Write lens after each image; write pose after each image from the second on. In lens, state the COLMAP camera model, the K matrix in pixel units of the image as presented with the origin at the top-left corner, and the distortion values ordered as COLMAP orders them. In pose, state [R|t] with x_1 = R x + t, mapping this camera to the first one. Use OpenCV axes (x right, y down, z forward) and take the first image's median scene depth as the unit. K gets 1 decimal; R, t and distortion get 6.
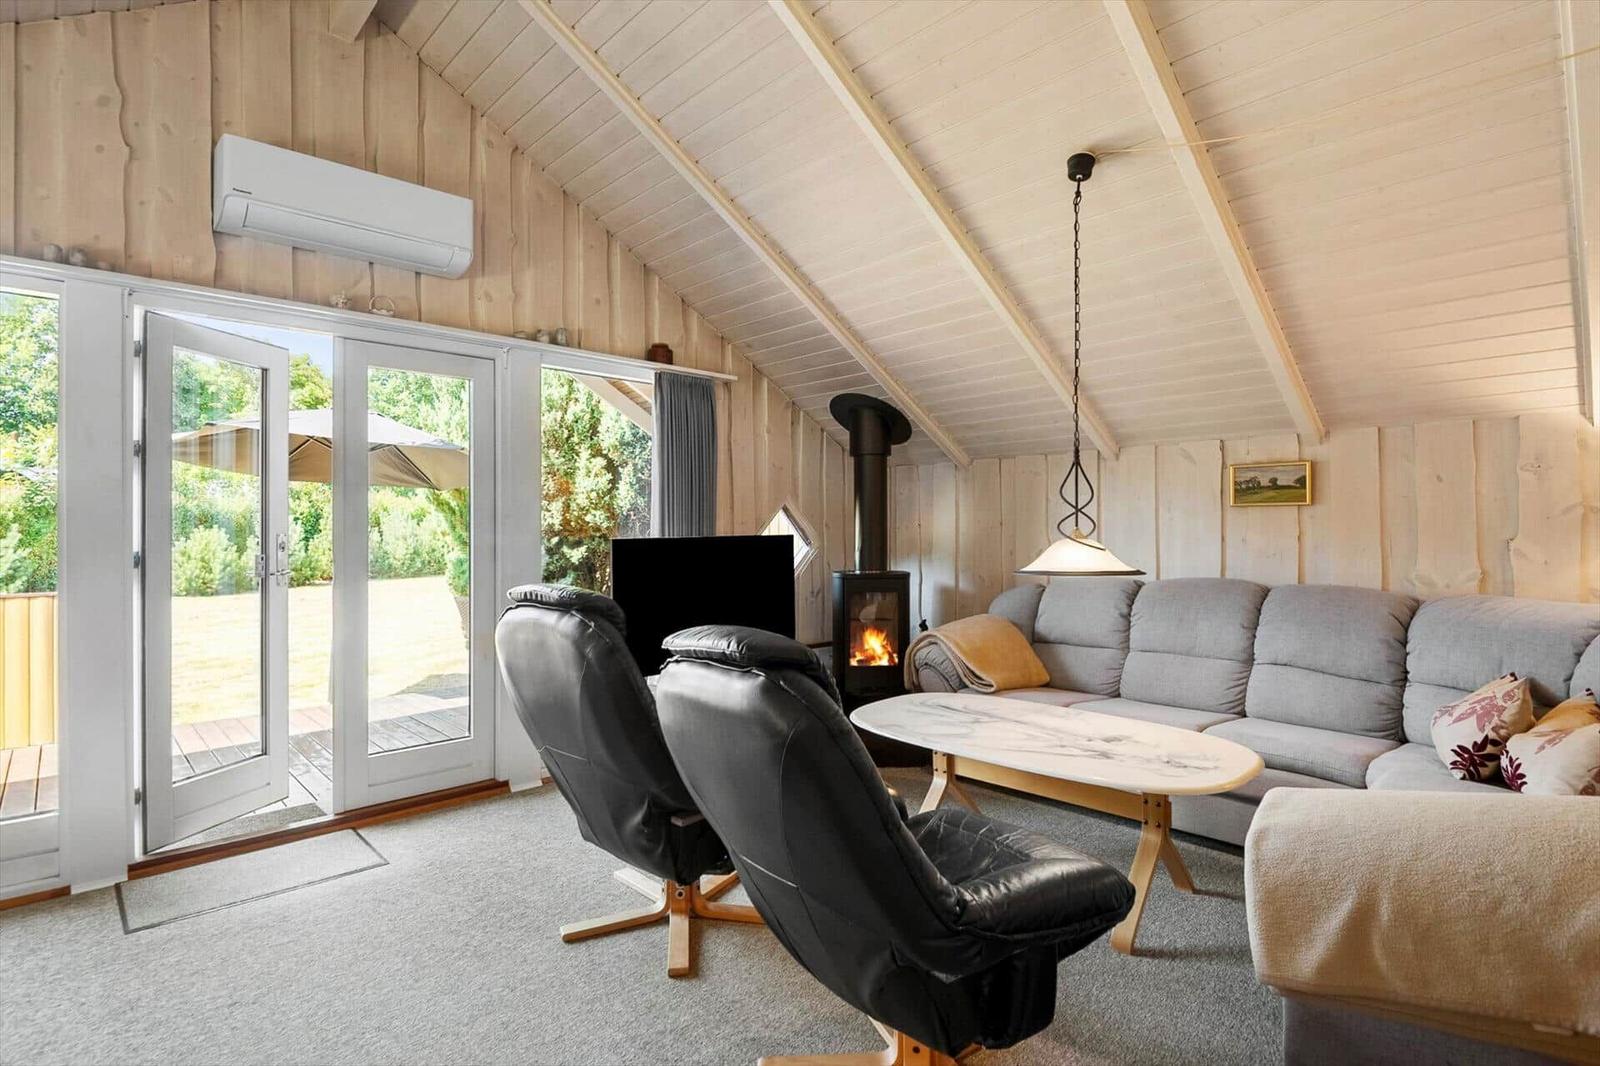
lens RADIAL K [[766.4, 0, 812.9], [0, 766.4, 535.3], [0, 0, 1]] dist [-0.002746, -0.008170]
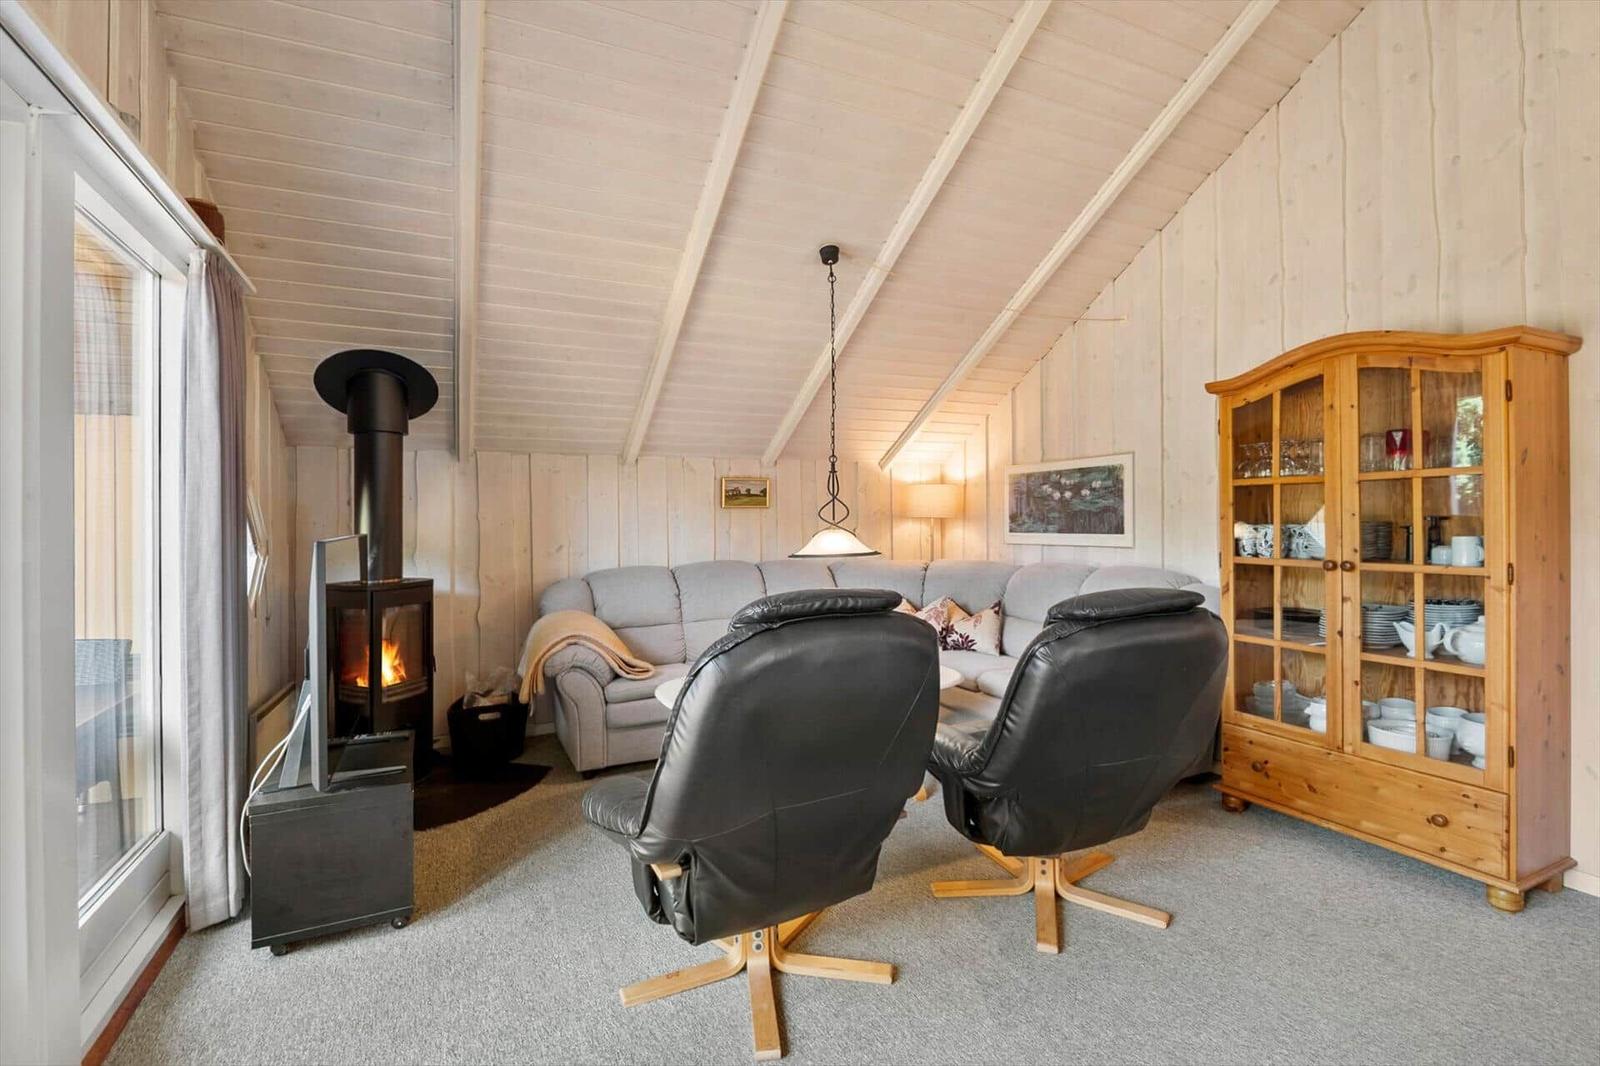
lens RADIAL K [[730.3, 0, 789.5], [0, 730.3, 528.7], [0, 0, 1]] dist [0.029948, -0.012988]
pose [[0.325737, -0.007734, 0.945429, -0.653046], [0.016099, 0.999867, 0.002633, -0.002072], [-0.945324, 0.014363, 0.325818, 0.467461]]
